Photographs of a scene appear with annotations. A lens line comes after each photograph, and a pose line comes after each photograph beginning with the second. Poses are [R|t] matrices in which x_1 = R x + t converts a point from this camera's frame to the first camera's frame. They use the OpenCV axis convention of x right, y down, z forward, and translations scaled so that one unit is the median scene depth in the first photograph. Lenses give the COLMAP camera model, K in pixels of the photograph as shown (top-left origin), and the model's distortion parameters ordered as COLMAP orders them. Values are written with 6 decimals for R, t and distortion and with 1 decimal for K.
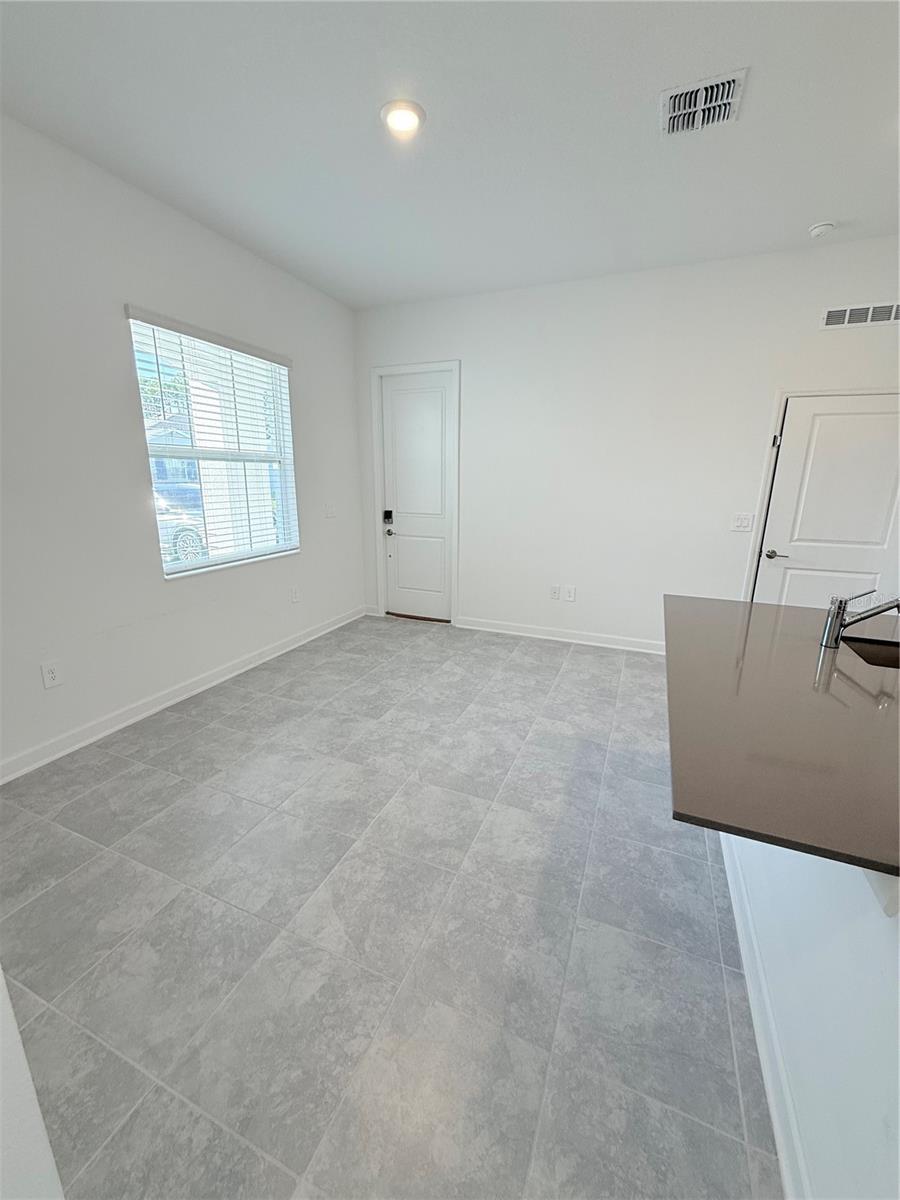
lens RADIAL K [[477.6, 0, 451.6], [0, 477.6, 597.5], [0, 0, 1]] dist [-0.001282, 0.000684]
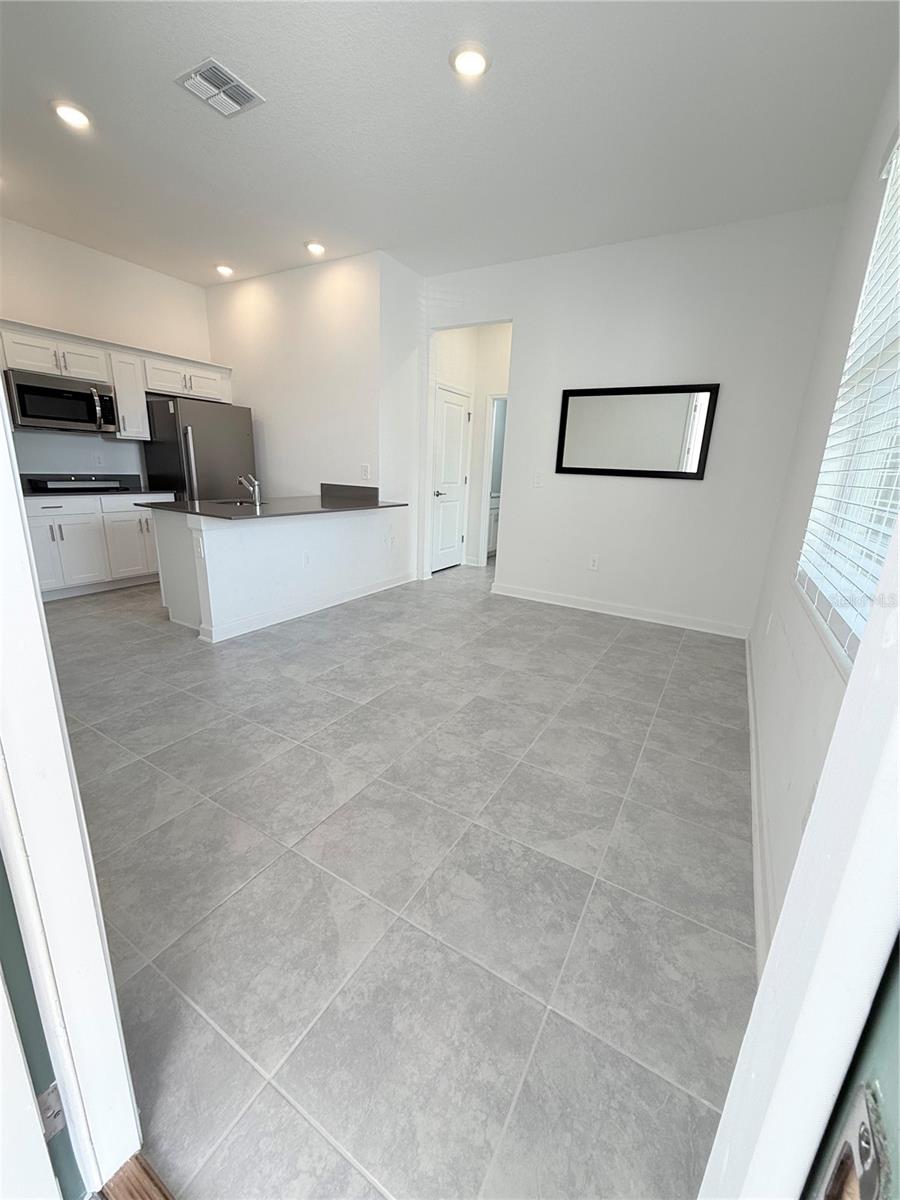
lens RADIAL K [[477.6, 0, 451.9], [0, 477.6, 596.7], [0, 0, 1]] dist [-0.001282, 0.000684]
pose [[-0.989452, -0.087227, 0.115655, -0.214989], [-0.018890, 0.869261, 0.493992, -0.389154], [-0.143624, 0.486596, -0.861740, 1.863317]]
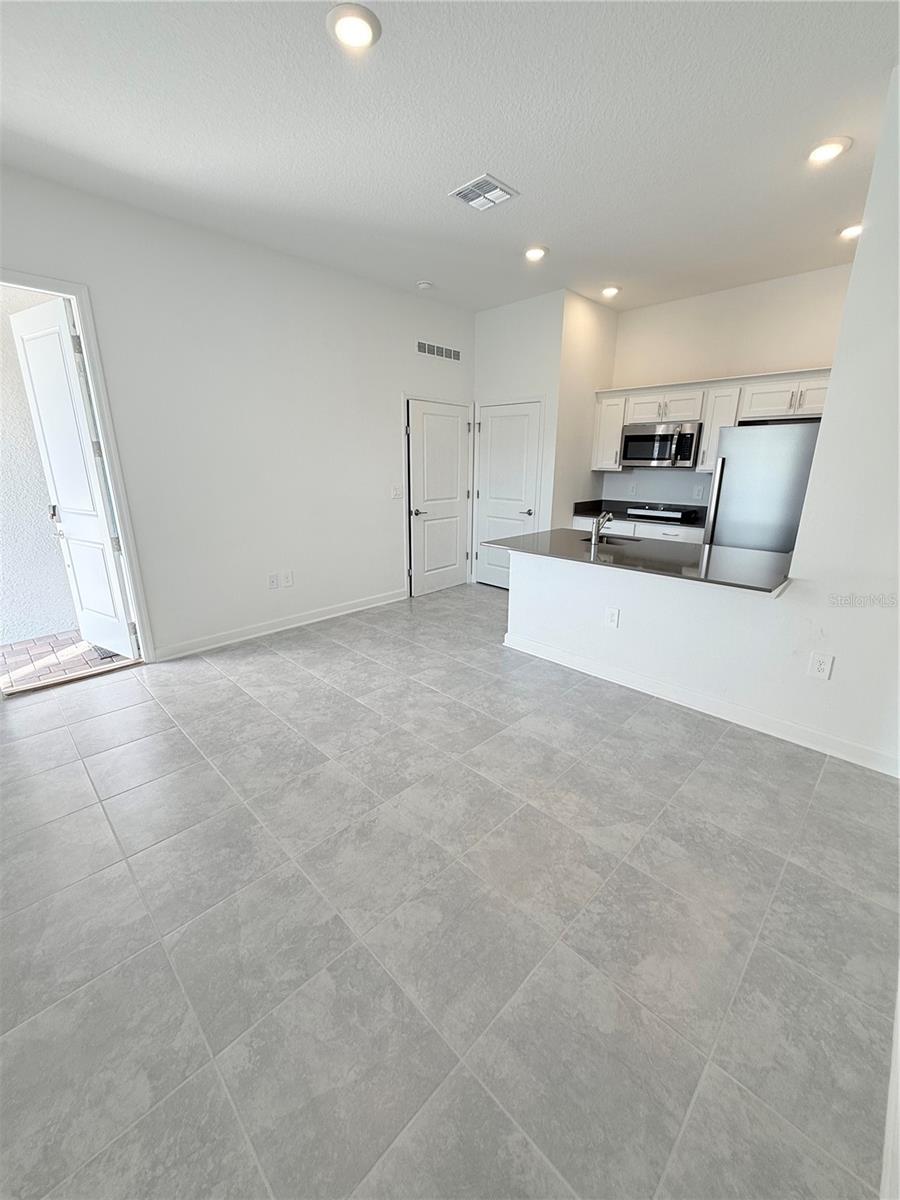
lens RADIAL K [[477.6, 0, 450.2], [0, 477.6, 596.9], [0, 0, 1]] dist [-0.001282, 0.000684]
pose [[0.375312, -0.266009, 0.887908, -0.801290], [0.229407, 0.954789, 0.189077, -0.128246], [-0.898061, 0.132730, 0.419368, 0.476786]]
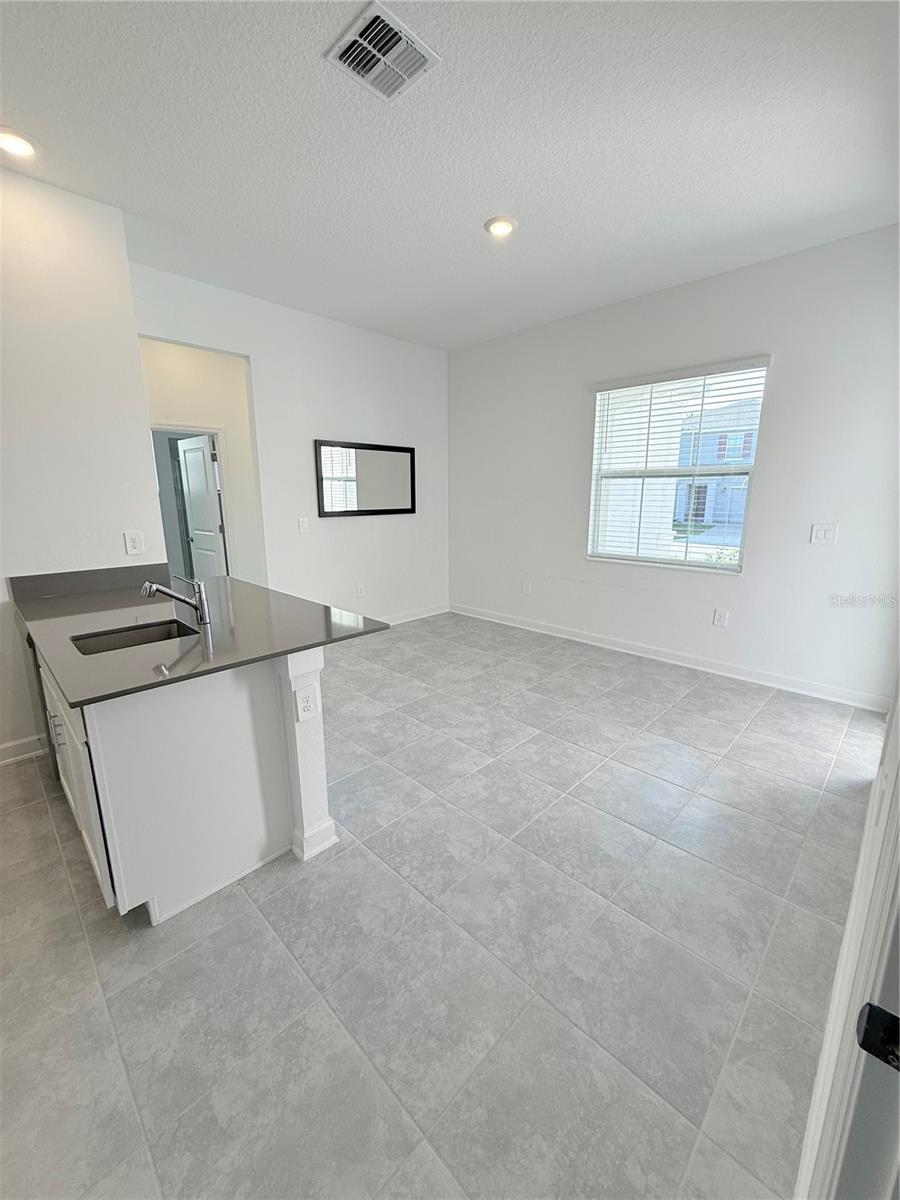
lens RADIAL K [[477.6, 0, 450.6], [0, 477.6, 596.1], [0, 0, 1]] dist [-0.001282, 0.000684]
pose [[-0.370803, 0.186796, -0.909732, 1.060962], [-0.229318, 0.930817, 0.284594, -0.287432], [0.899955, 0.314146, -0.302314, 1.228106]]
